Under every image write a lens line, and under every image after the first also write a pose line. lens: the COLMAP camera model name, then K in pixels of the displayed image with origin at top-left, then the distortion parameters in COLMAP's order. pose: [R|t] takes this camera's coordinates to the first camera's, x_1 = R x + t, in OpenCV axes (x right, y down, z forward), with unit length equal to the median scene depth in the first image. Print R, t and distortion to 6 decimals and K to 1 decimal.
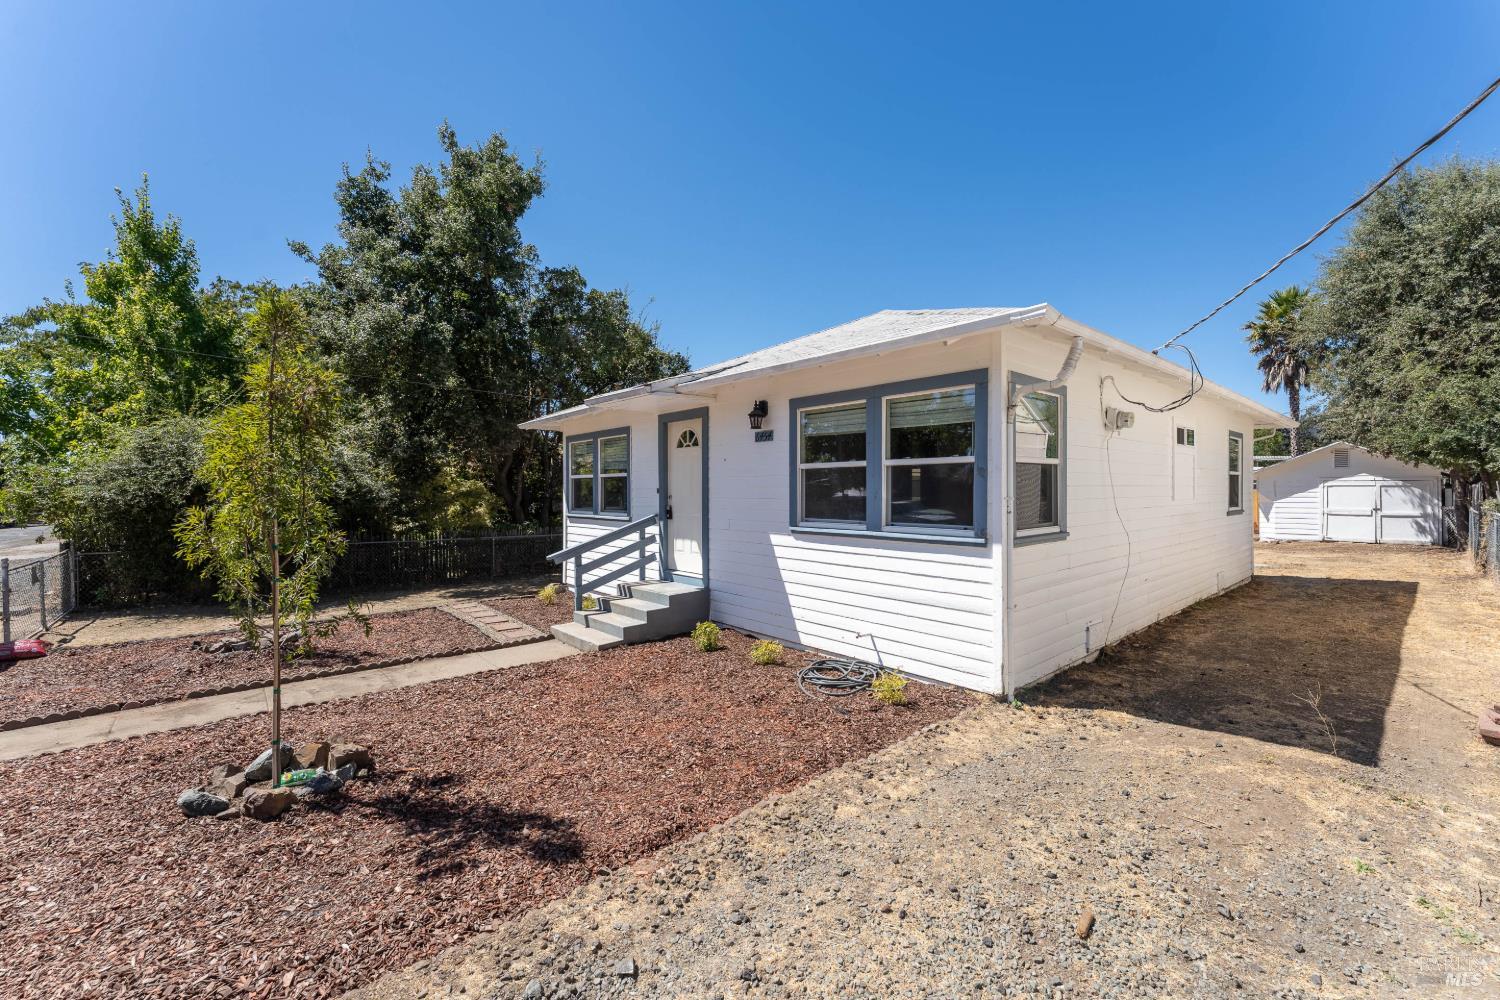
lens RADIAL K [[607.7, 0, 746.7], [0, 607.7, 493.2], [0, 0, 1]] dist [-0.000224, 0.000474]
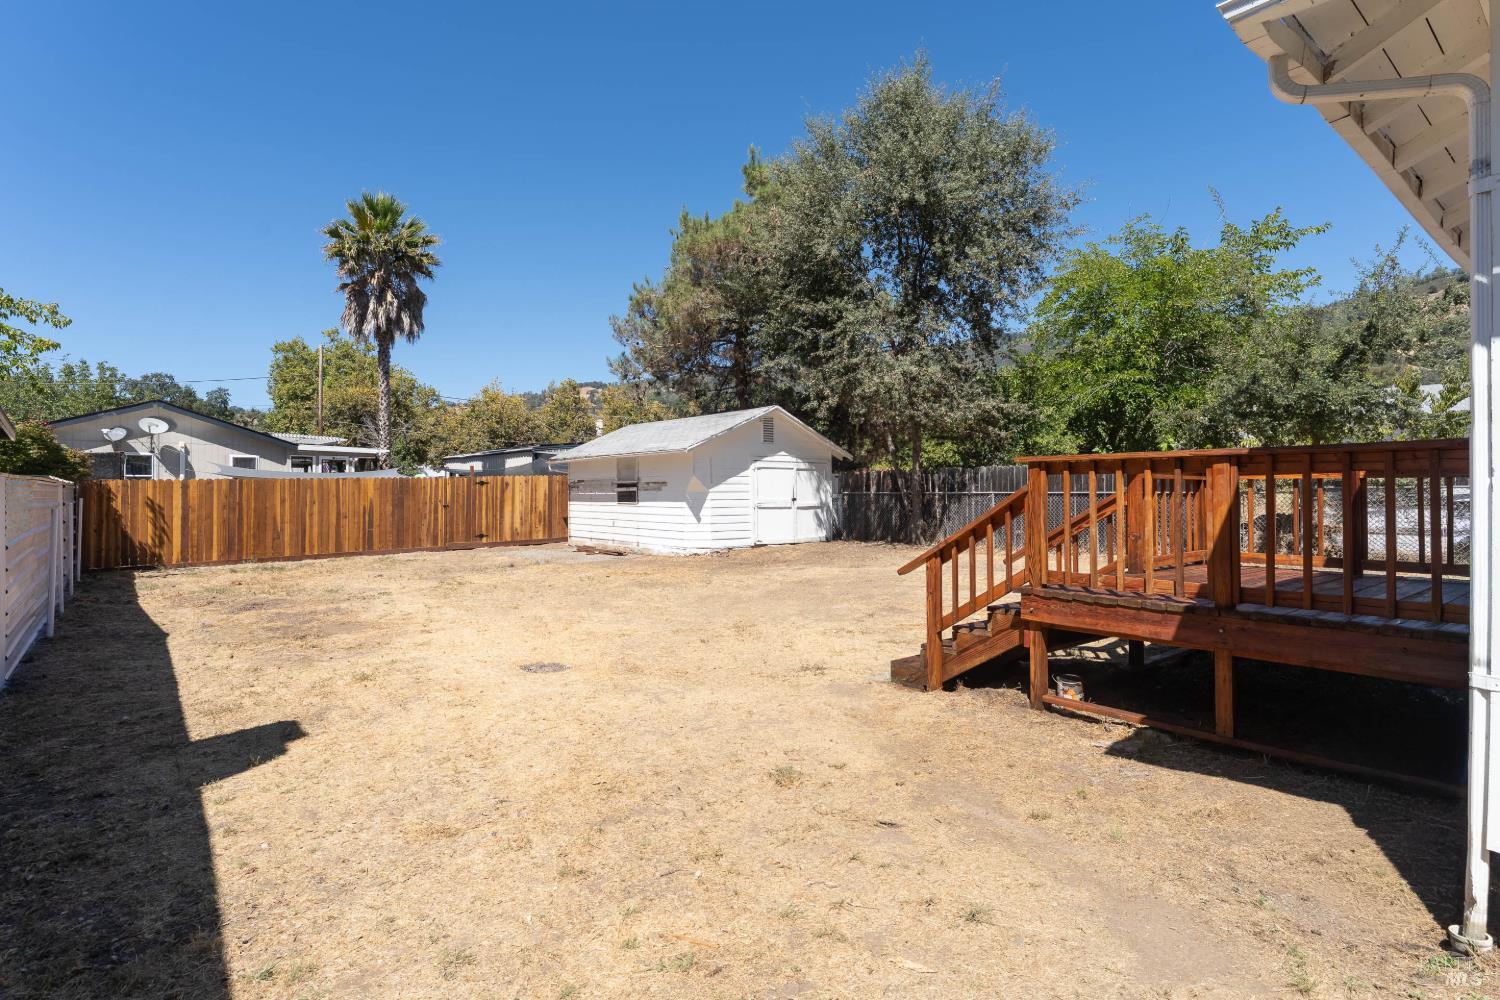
lens RADIAL K [[738.3, 0, 735.7], [0, 738.3, 498.7], [0, 0, 1]] dist [0.002123, 0.000685]
pose [[0.041246, -0.006446, 0.999128, 0.165141], [0.004530, 0.999970, 0.006265, 0.036472], [-0.999139, 0.004268, 0.041274, 1.884682]]
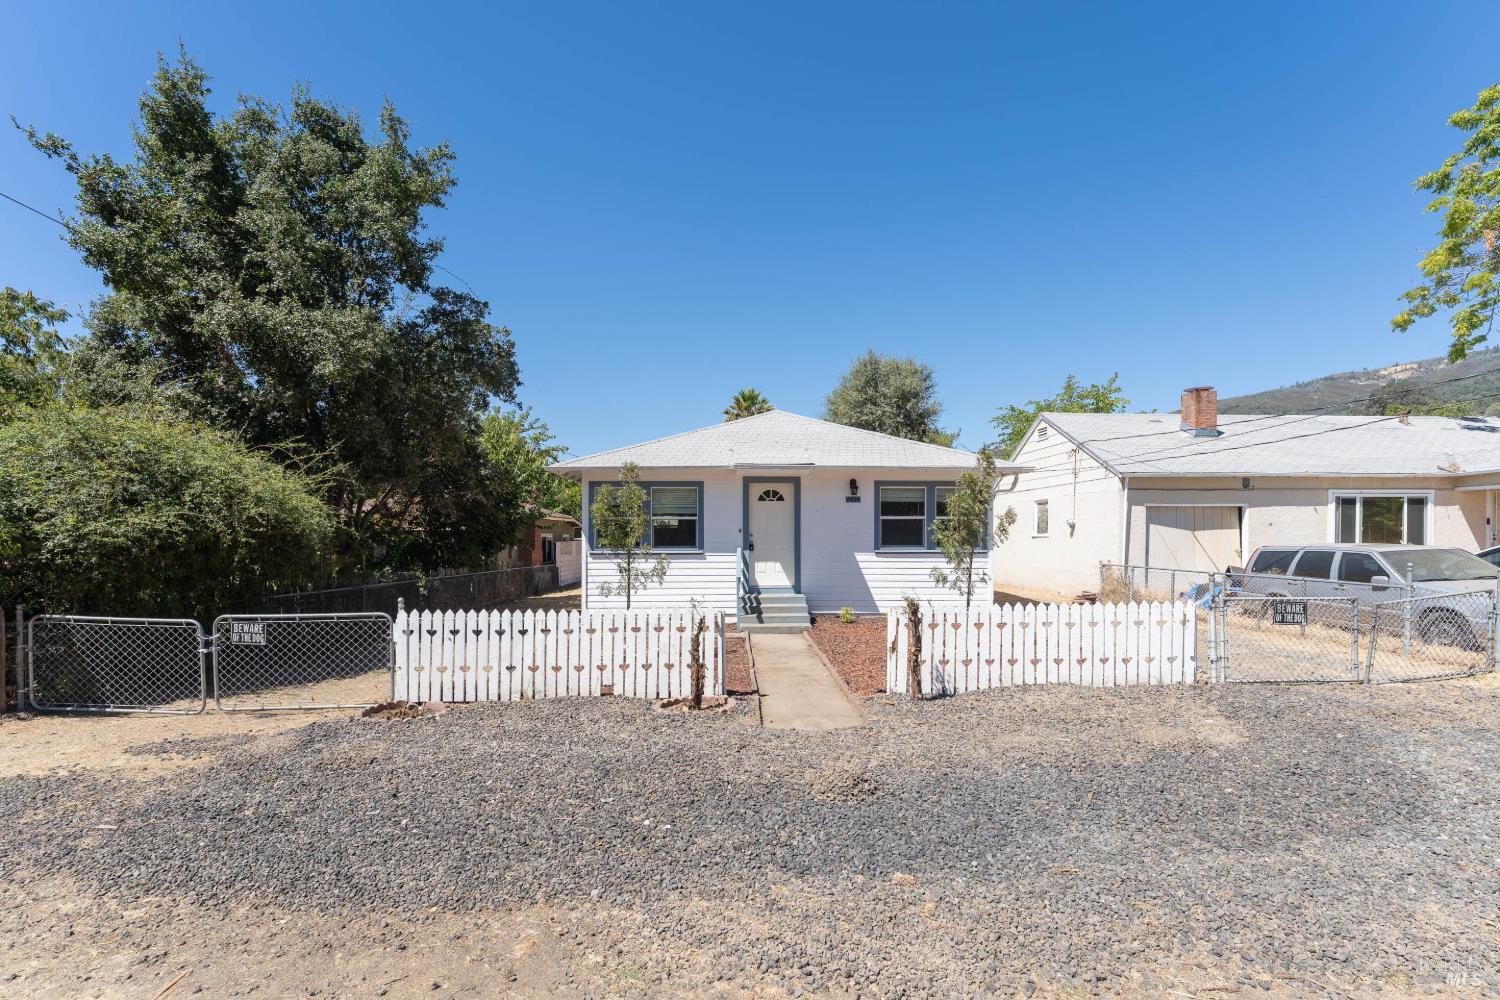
lens RADIAL K [[698.7, 0, 749.6], [0, 698.7, 537.1], [0, 0, 1]] dist [0.002047, -0.000922]
pose [[0.636161, 0.001461, 0.771555, -1.117595], [0.002773, 0.999987, -0.004180, 0.014146], [-0.771551, 0.004799, 0.636149, -0.027421]]
